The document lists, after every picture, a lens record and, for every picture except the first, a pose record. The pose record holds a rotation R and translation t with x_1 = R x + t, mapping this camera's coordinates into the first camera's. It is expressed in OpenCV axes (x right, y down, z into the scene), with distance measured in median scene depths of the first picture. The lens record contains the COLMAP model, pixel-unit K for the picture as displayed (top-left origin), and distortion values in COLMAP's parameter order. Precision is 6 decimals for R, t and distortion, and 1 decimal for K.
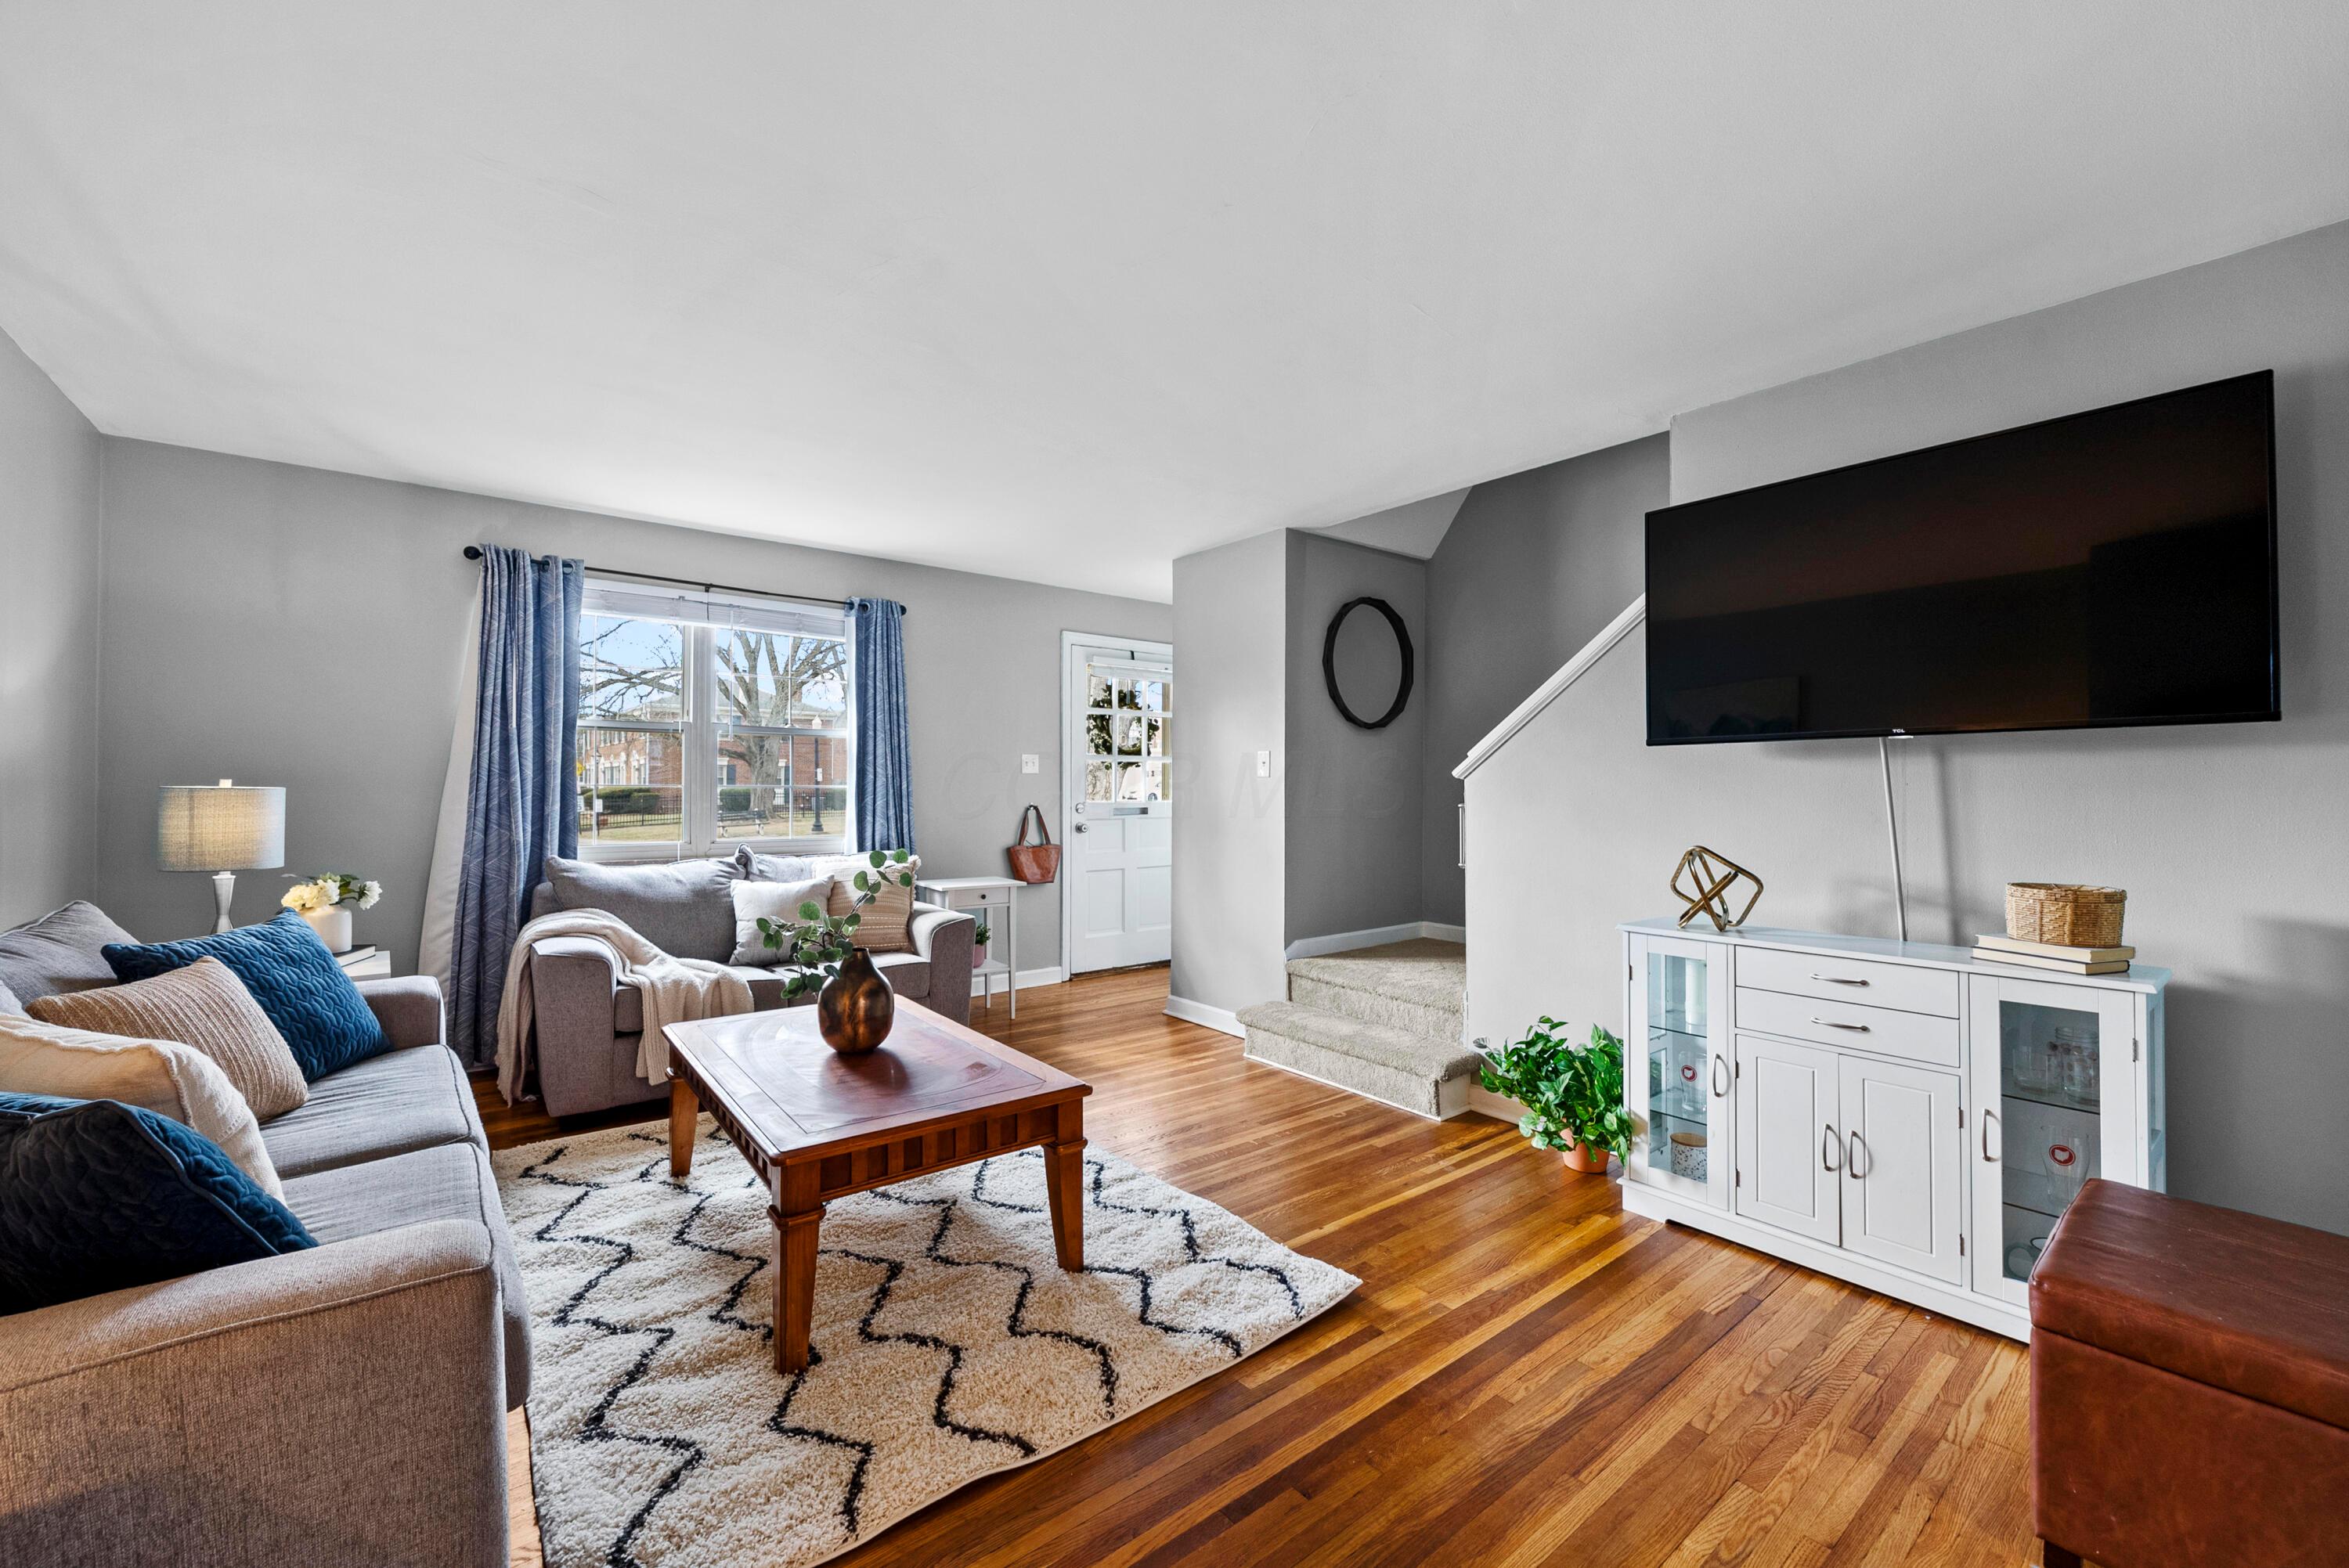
lens RADIAL K [[928.4, 0, 1166.1], [0, 928.4, 771.5], [0, 0, 1]] dist [-0.006767, 0.000662]
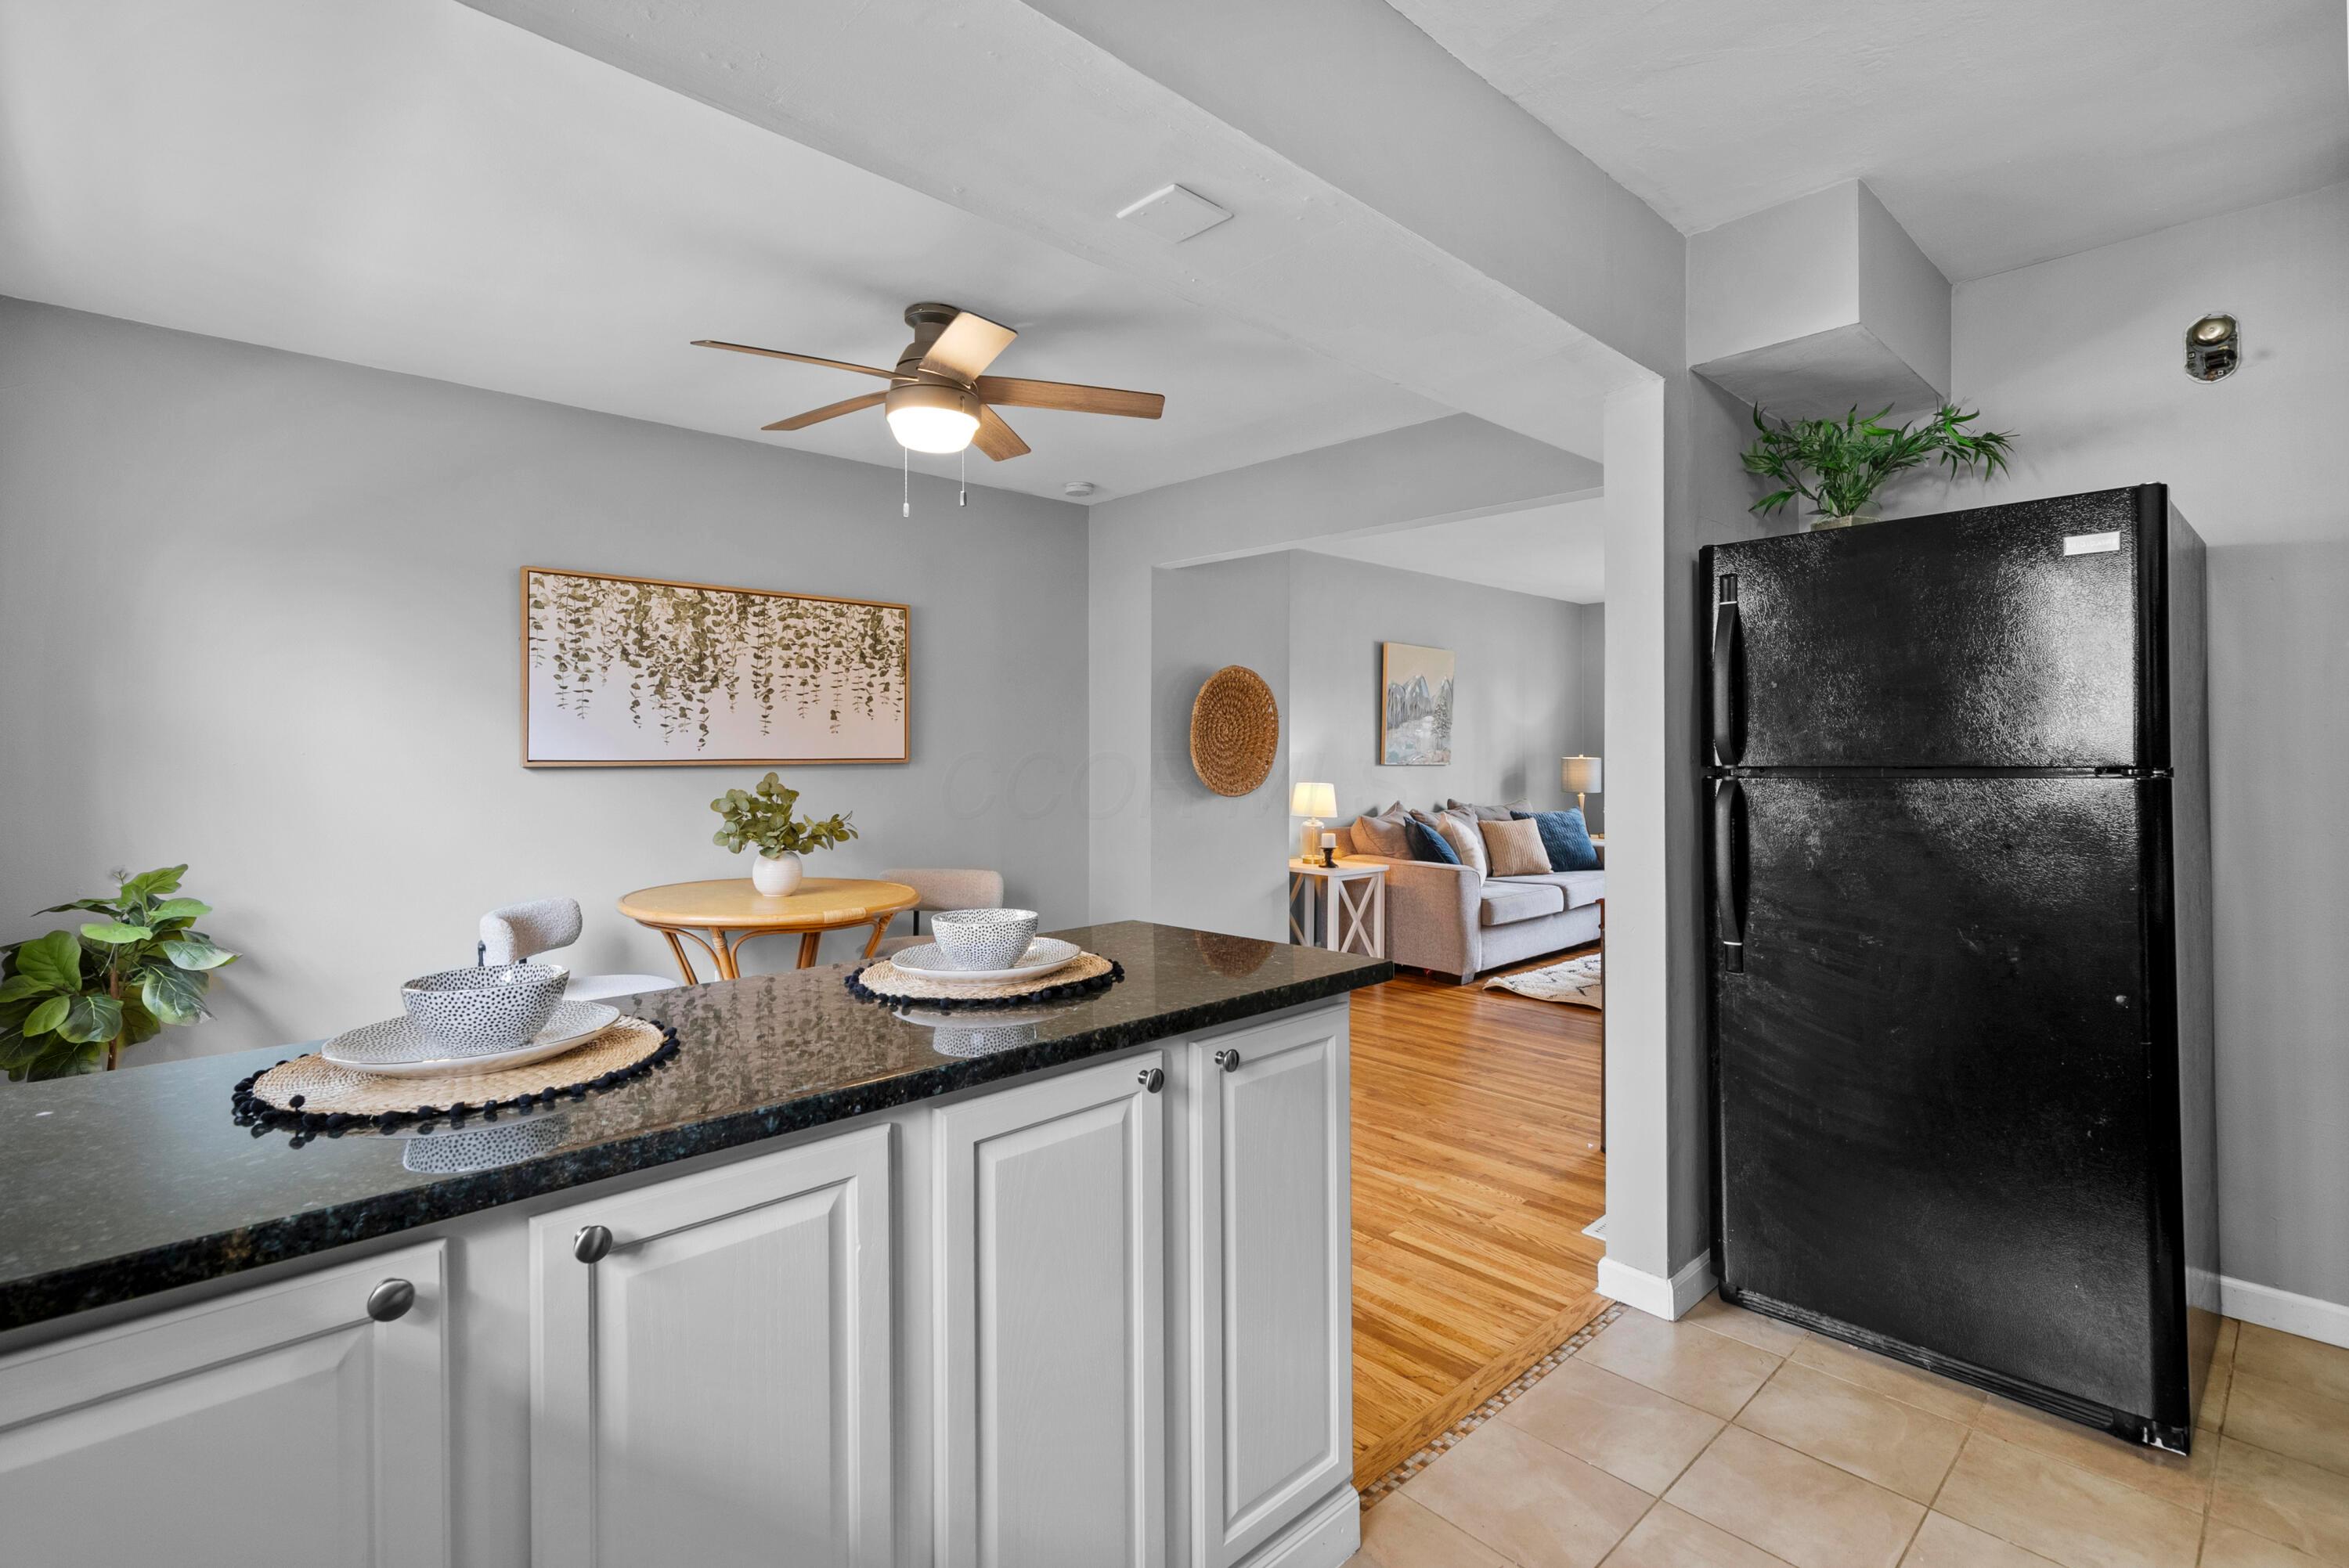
lens RADIAL K [[1074.8, 0, 1146.1], [0, 1074.8, 756.5], [0, 0, 1]] dist [-0.001465, 0.000102]
pose [[0.059242, -0.003857, -0.998236, 1.128698], [0.021103, 0.999774, -0.002611, -0.002137], [0.998021, -0.020911, 0.059310, -0.197692]]
